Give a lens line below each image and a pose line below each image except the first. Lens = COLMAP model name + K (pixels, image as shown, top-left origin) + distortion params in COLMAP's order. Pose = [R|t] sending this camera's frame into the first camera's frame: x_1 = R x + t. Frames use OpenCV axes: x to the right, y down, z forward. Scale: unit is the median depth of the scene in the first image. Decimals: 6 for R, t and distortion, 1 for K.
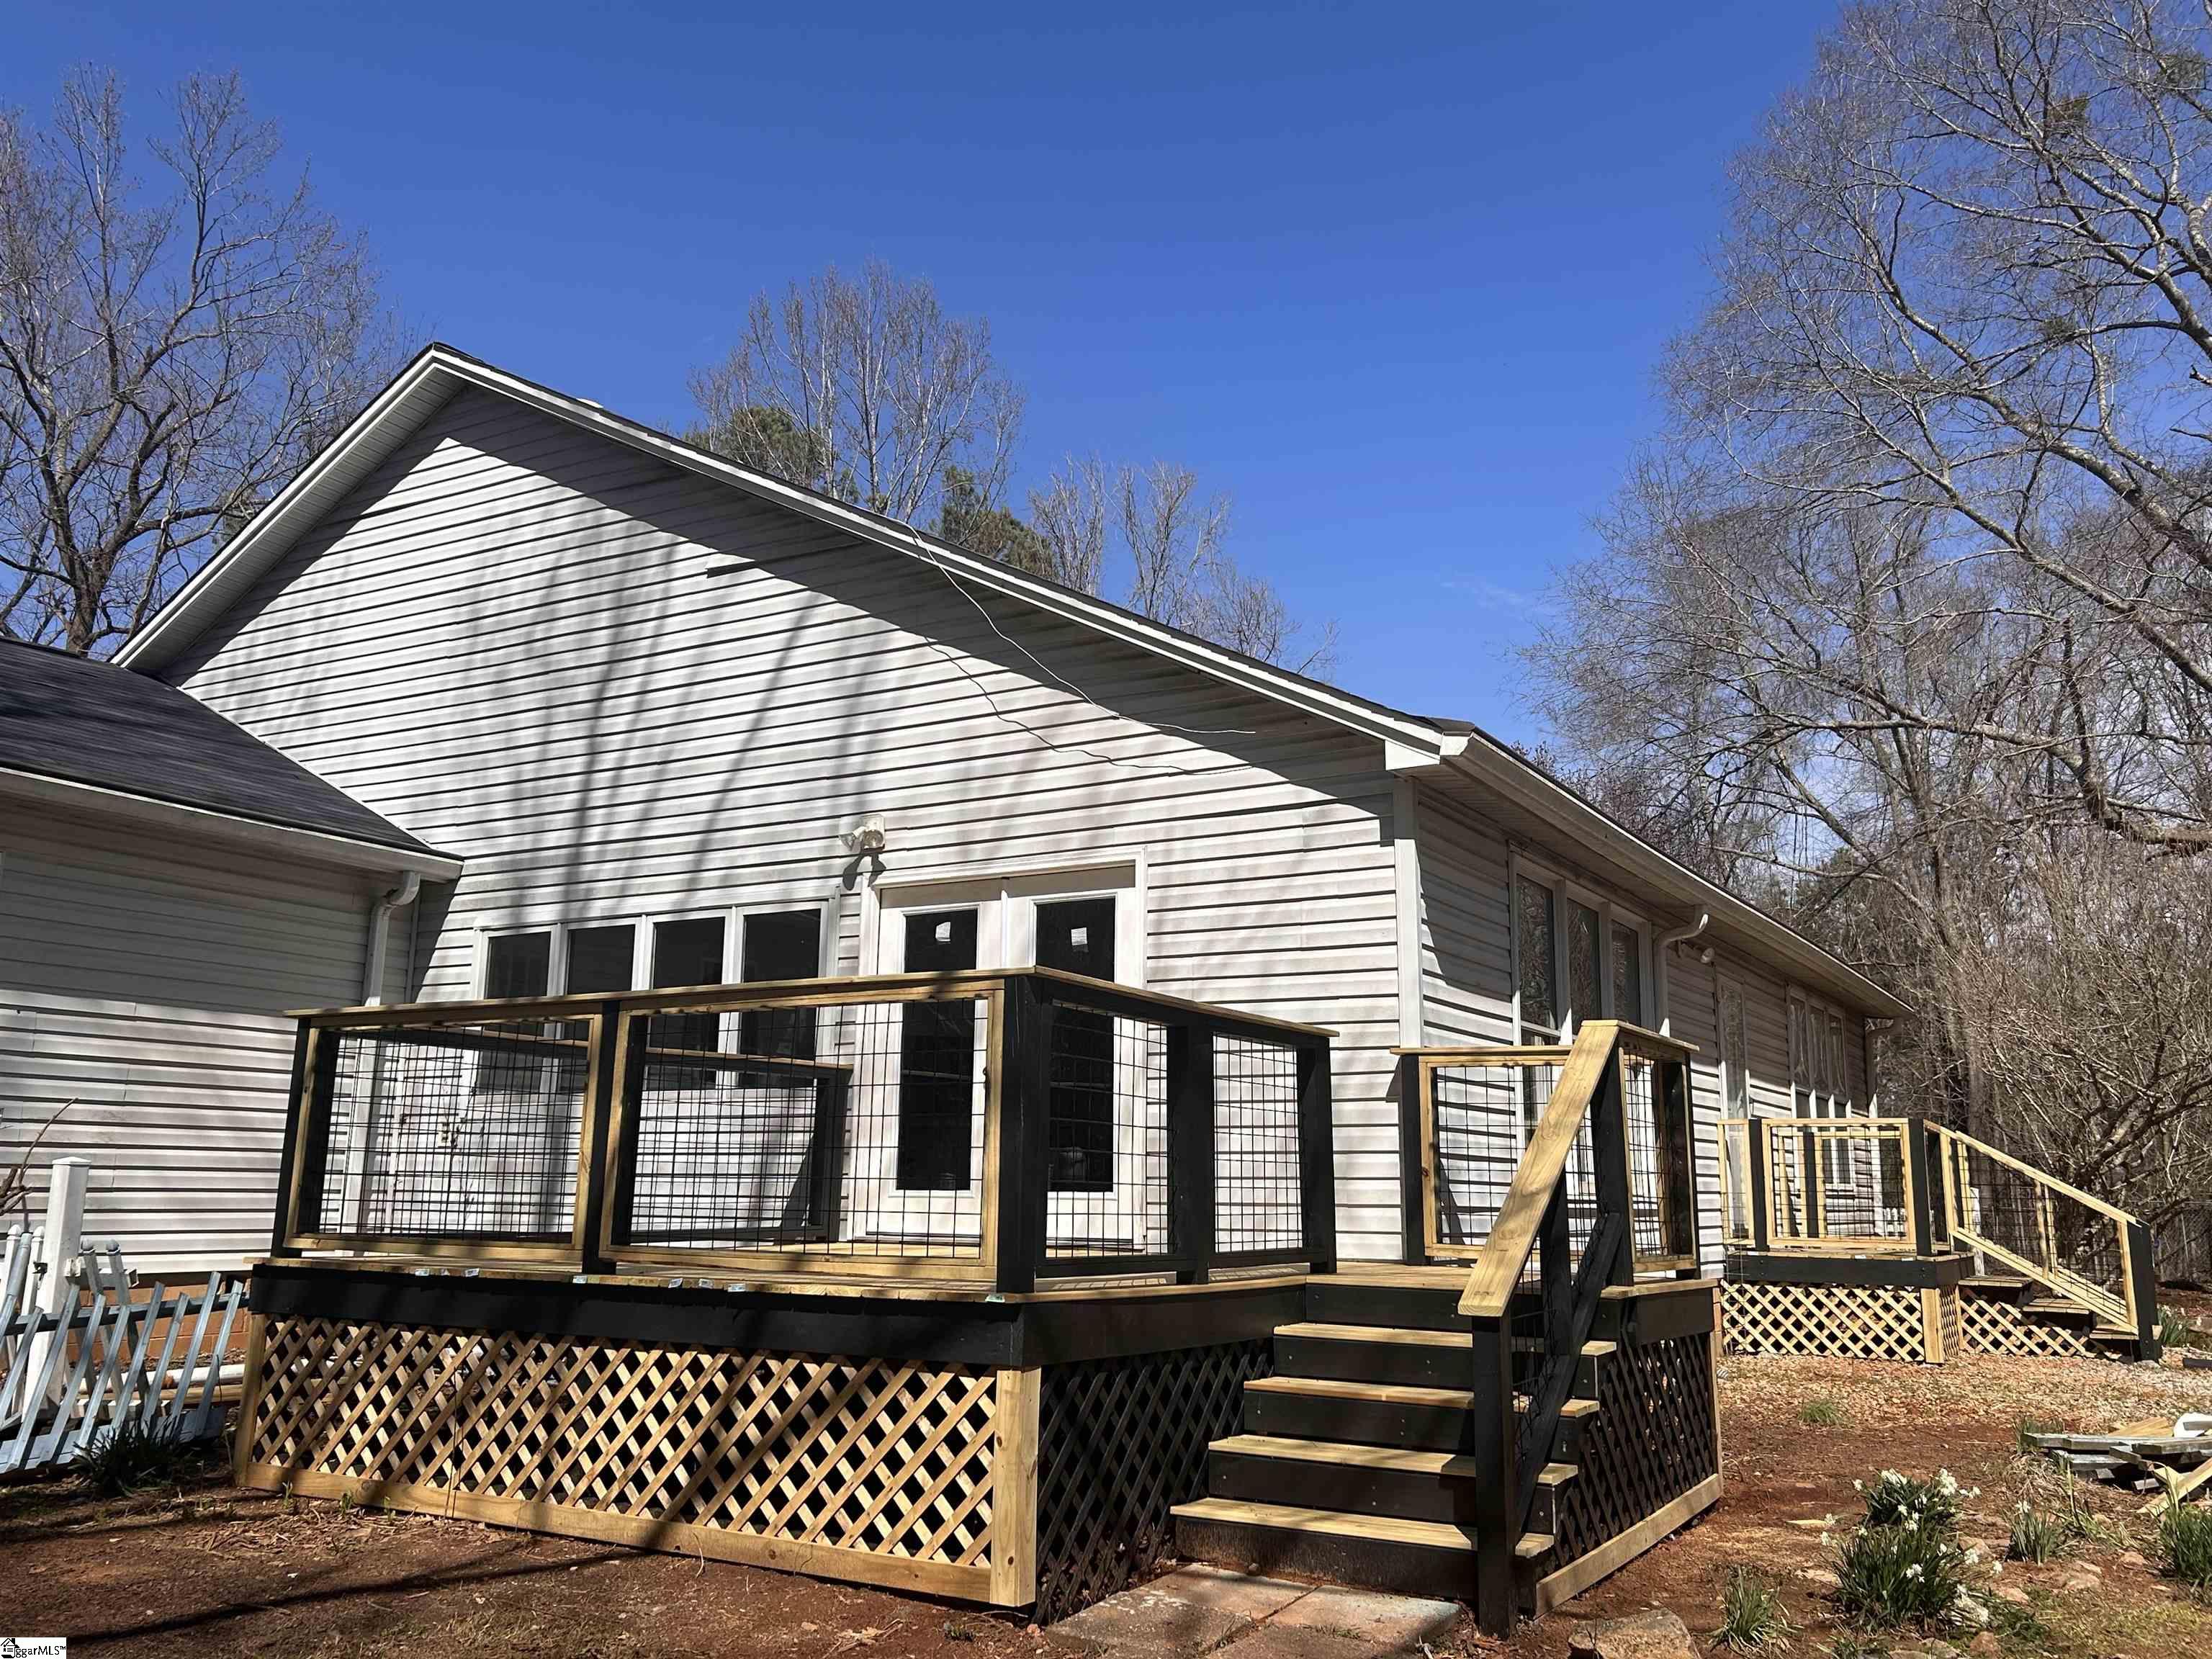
lens RADIAL K [[1839.7, 0, 1106.0], [0, 1839.7, 829.5], [0, 0, 1]] dist [0.140620, -0.217166]
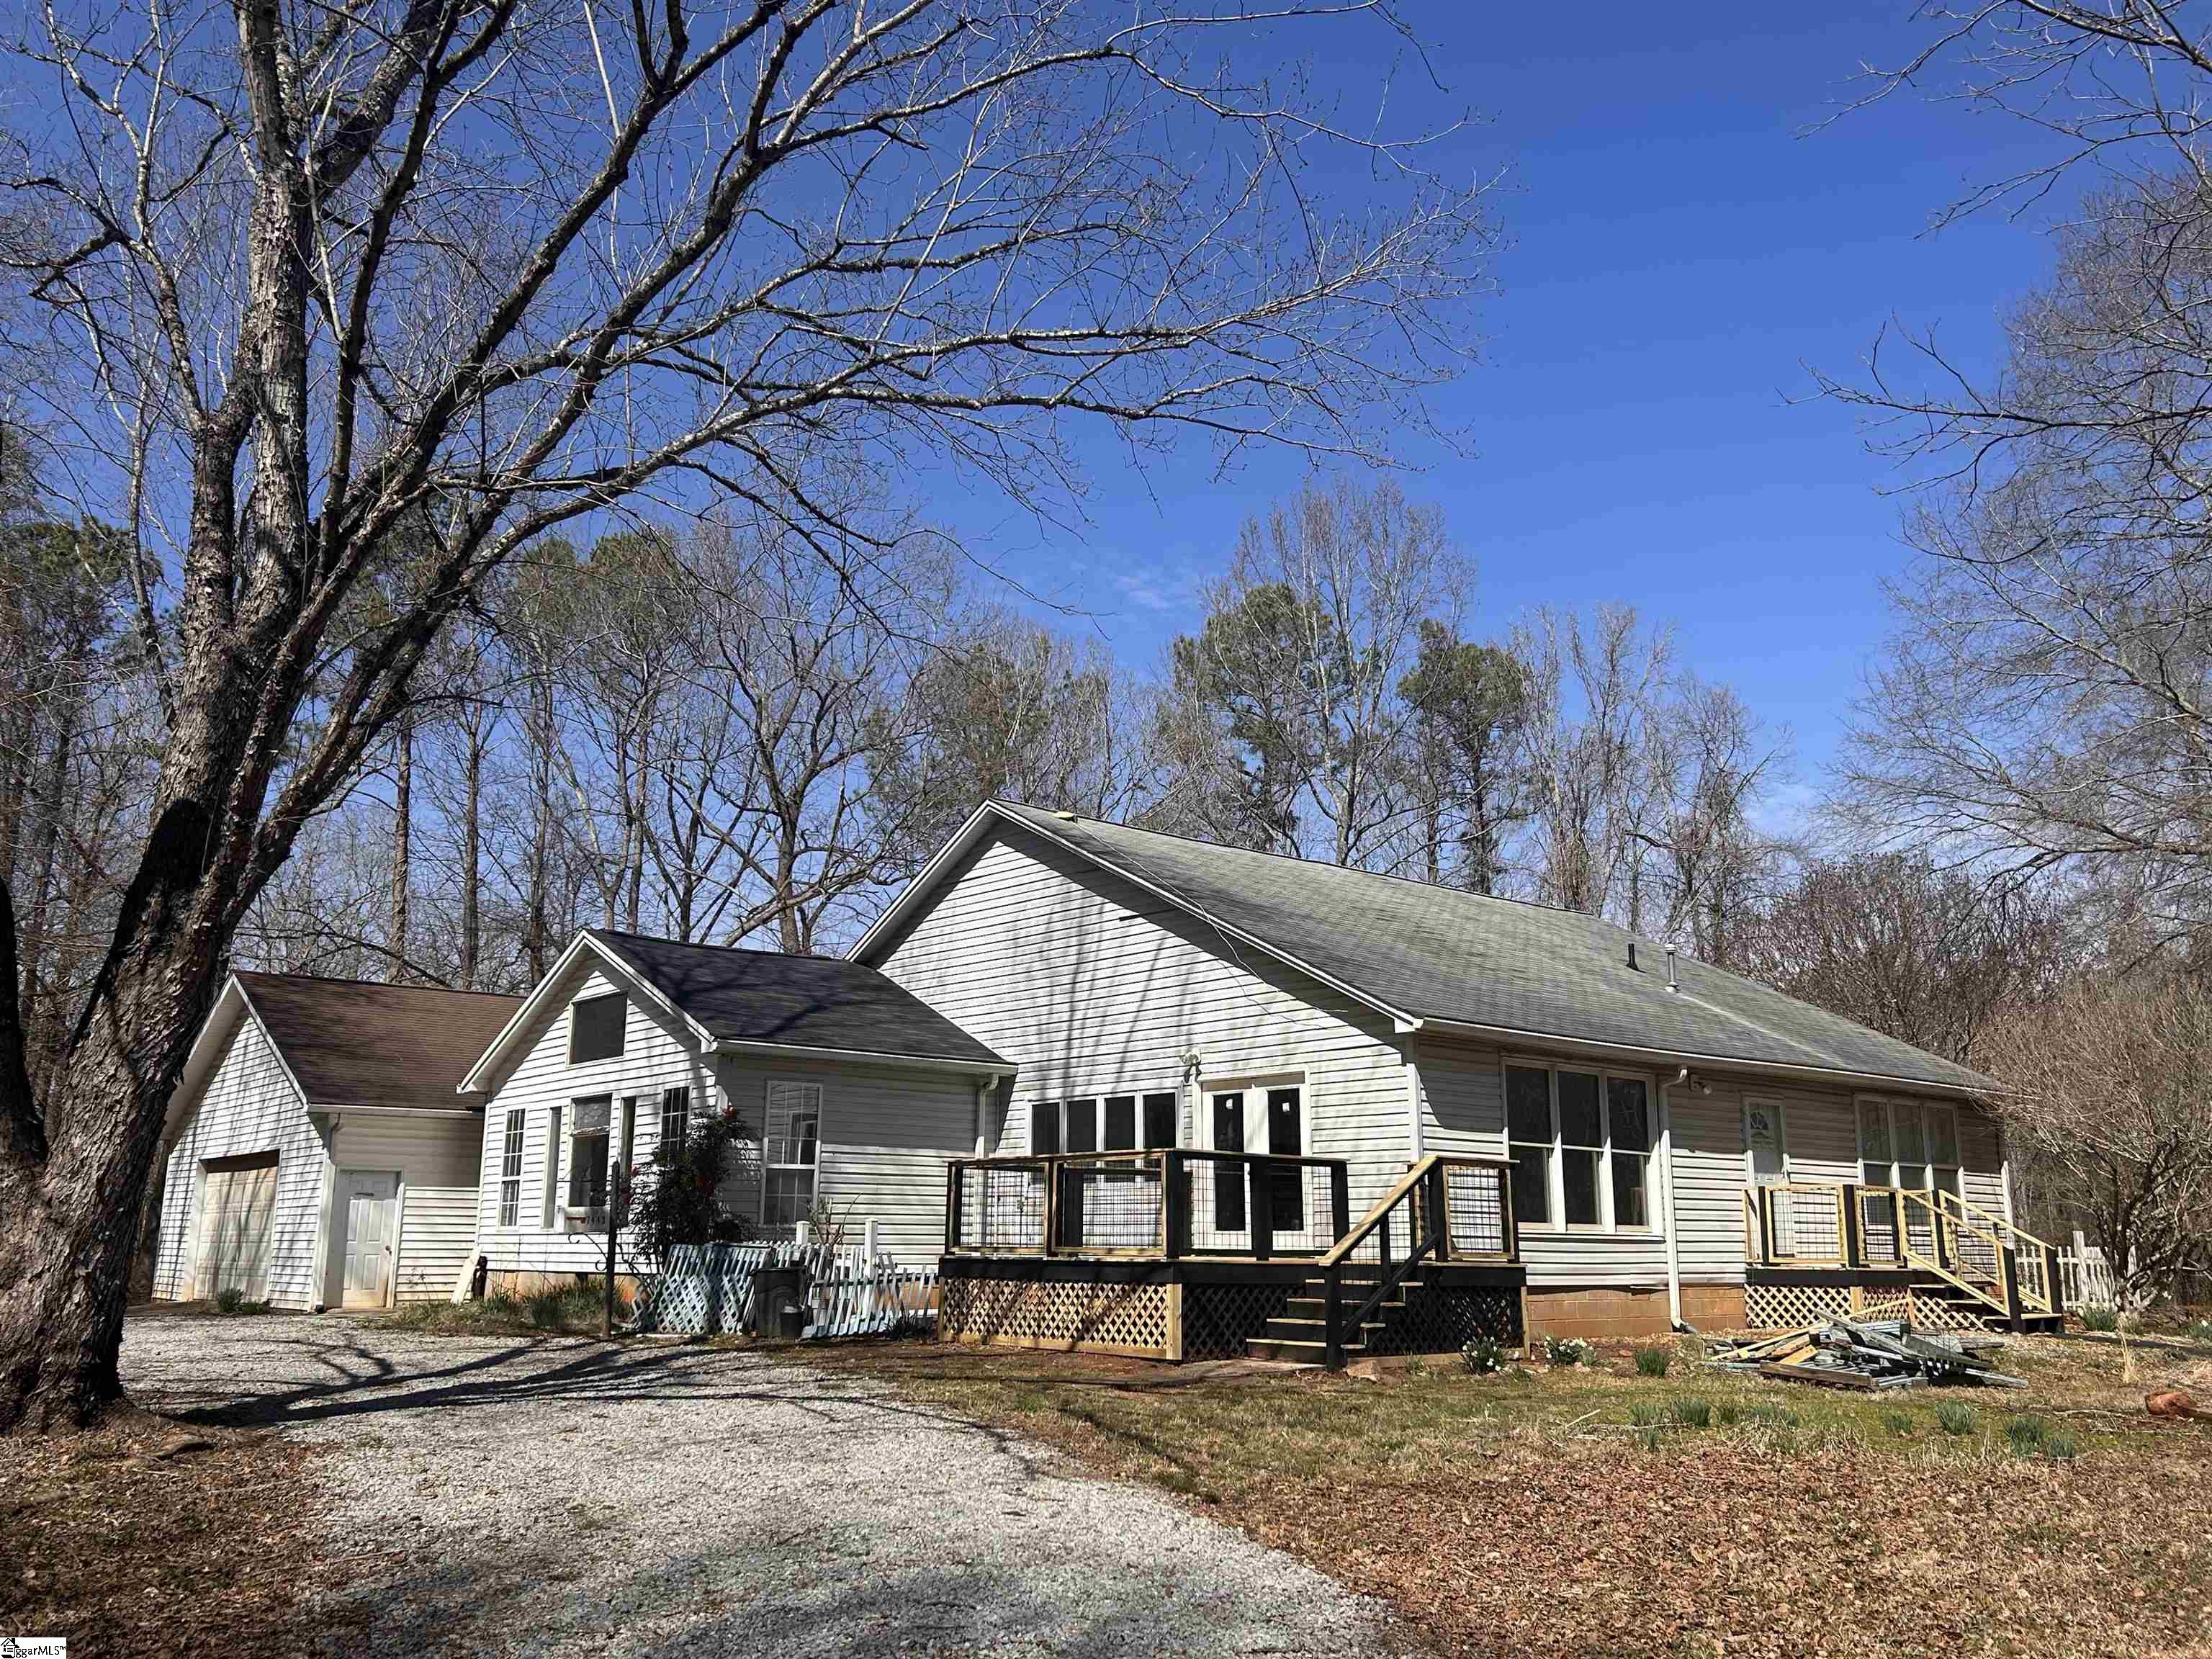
lens RADIAL K [[1839.7, 0, 1106.0], [0, 1839.7, 829.5], [0, 0, 1]] dist [0.140620, -0.217166]
pose [[0.949089, -0.080677, -0.304501, 0.394684], [0.070345, 0.996518, -0.044768, -0.152013], [0.307053, 0.021069, 0.951459, -0.915422]]
